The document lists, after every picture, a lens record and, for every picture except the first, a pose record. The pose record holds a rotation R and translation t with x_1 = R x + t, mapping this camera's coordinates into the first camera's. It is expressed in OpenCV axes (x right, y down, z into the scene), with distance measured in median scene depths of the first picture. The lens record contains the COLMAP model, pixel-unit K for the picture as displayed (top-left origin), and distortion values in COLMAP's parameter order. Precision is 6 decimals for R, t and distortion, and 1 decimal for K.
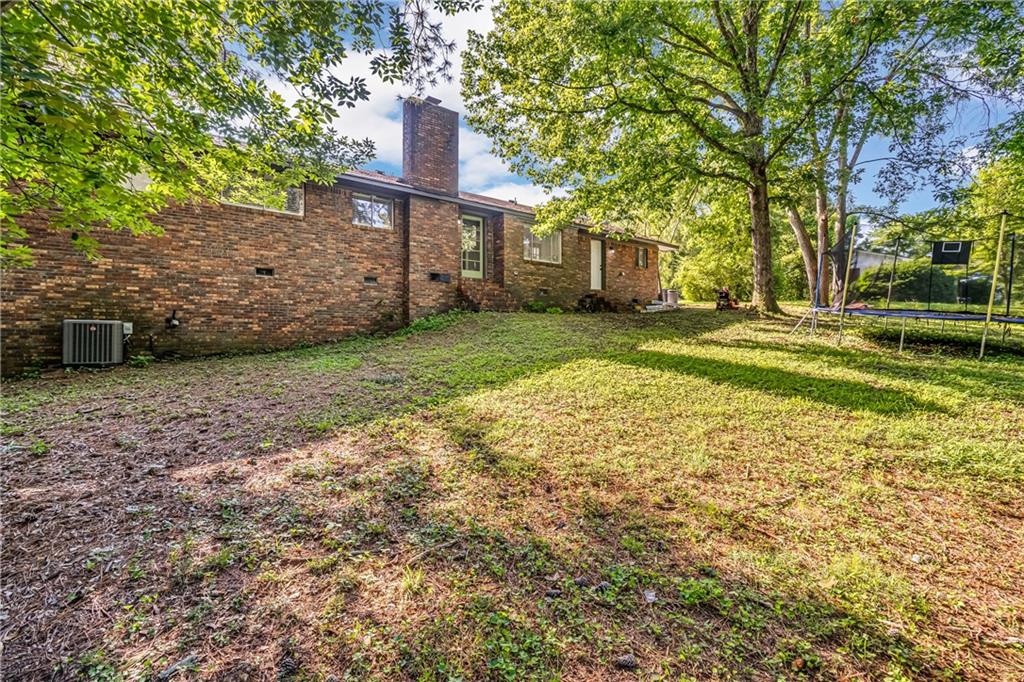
lens RADIAL K [[468.4, 0, 508.0], [0, 468.4, 337.6], [0, 0, 1]] dist [0.000879, 0.000282]
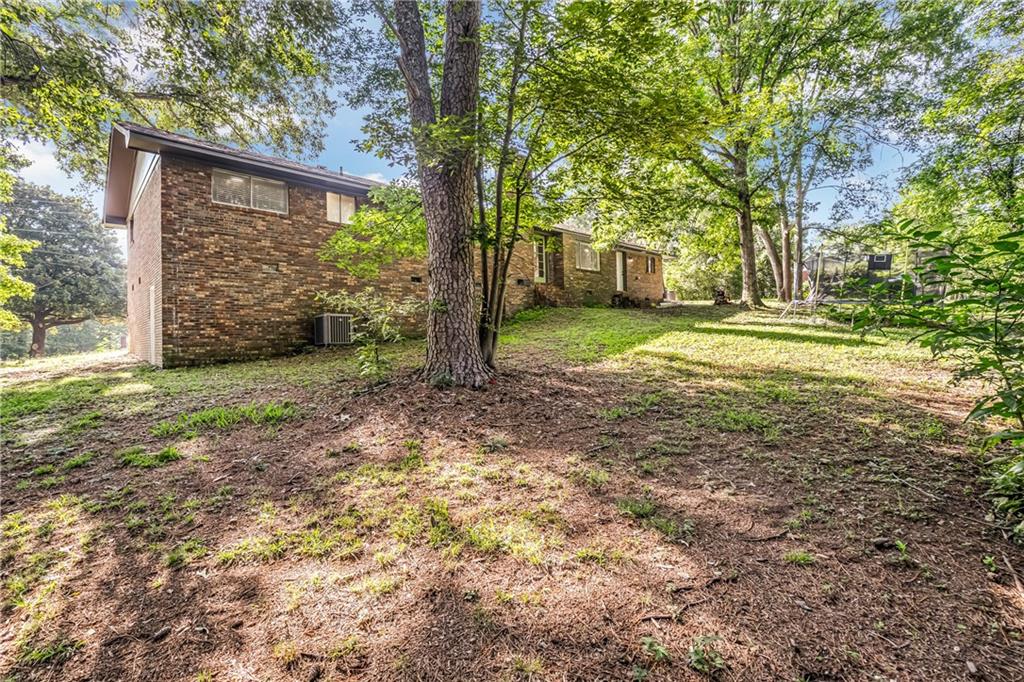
lens RADIAL K [[468.4, 0, 508.0], [0, 468.4, 337.6], [0, 0, 1]] dist [0.000879, 0.000282]
pose [[0.996416, -0.021094, 0.081915, -0.274422], [0.021814, 0.999731, -0.007899, 0.034549], [-0.081727, 0.009658, 0.996608, -0.293901]]
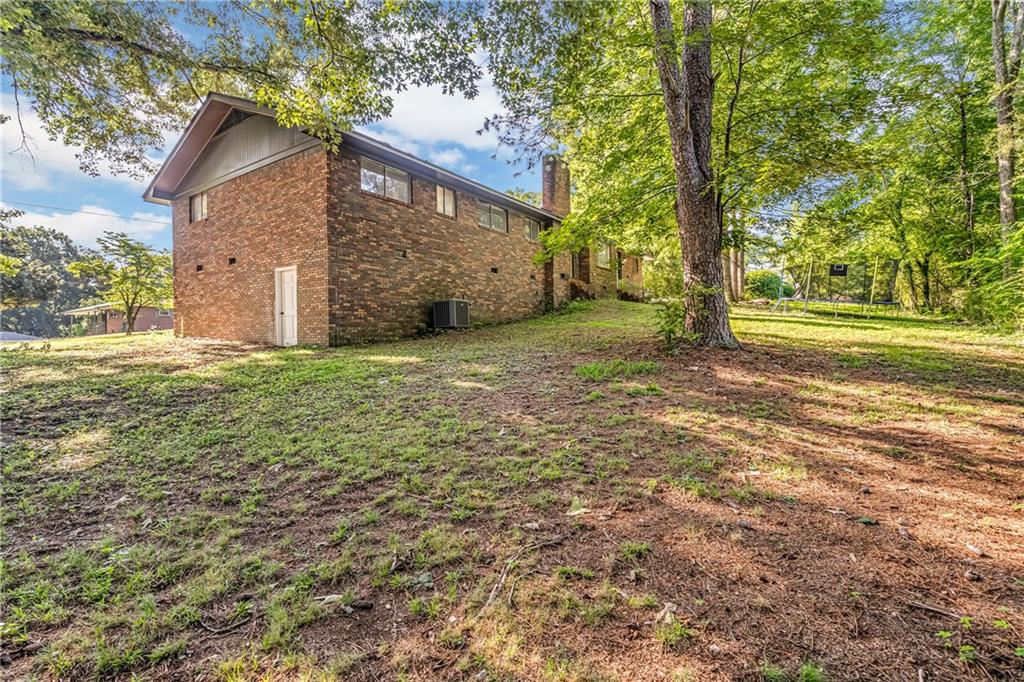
lens RADIAL K [[477.0, 0, 507.6], [0, 477.0, 347.5], [0, 0, 1]] dist [-0.001903, -0.000055]
pose [[0.954188, -0.021147, 0.298458, -0.701074], [0.014856, 0.999617, 0.023330, 0.052441], [-0.298838, -0.017827, 0.954137, -0.349947]]
